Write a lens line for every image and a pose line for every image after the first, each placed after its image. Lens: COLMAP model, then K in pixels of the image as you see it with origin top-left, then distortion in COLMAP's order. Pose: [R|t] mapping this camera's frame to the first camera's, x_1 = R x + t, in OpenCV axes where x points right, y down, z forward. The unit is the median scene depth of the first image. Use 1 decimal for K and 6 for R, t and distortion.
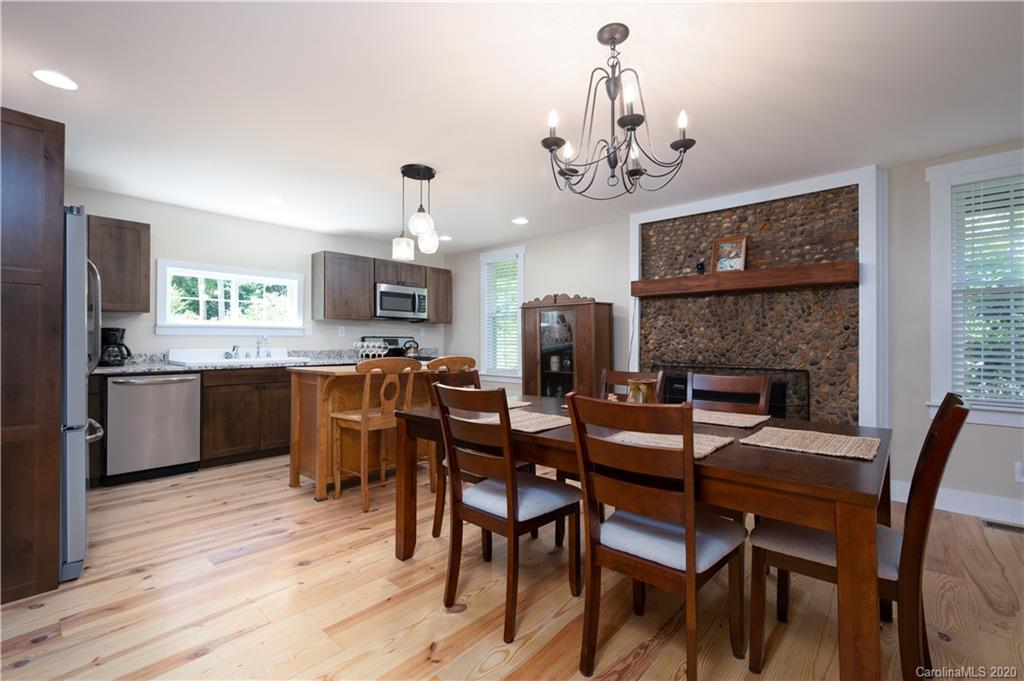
lens RADIAL K [[469.3, 0, 509.5], [0, 469.3, 341.2], [0, 0, 1]] dist [-0.001470, 0.000139]
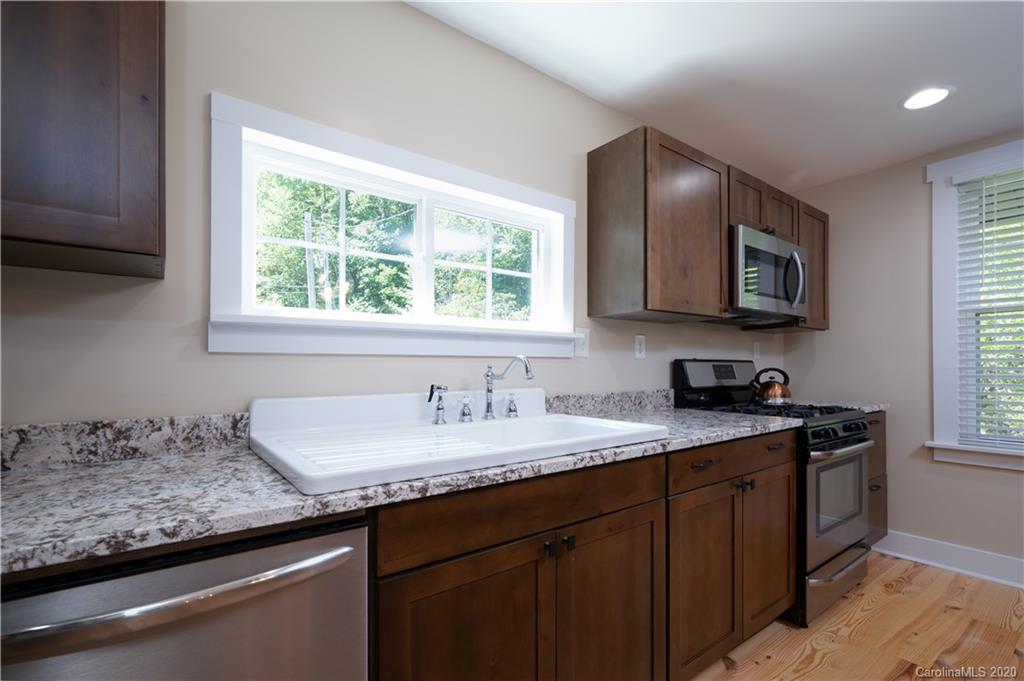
lens RADIAL K [[469.3, 0, 531.7], [0, 469.3, 368.0], [0, 0, 1]] dist [-0.001470, 0.000139]
pose [[0.991223, -0.006439, -0.132040, -0.501627], [0.006299, 0.999979, -0.001478, -0.002353], [0.132047, 0.000633, 0.991243, 0.718544]]
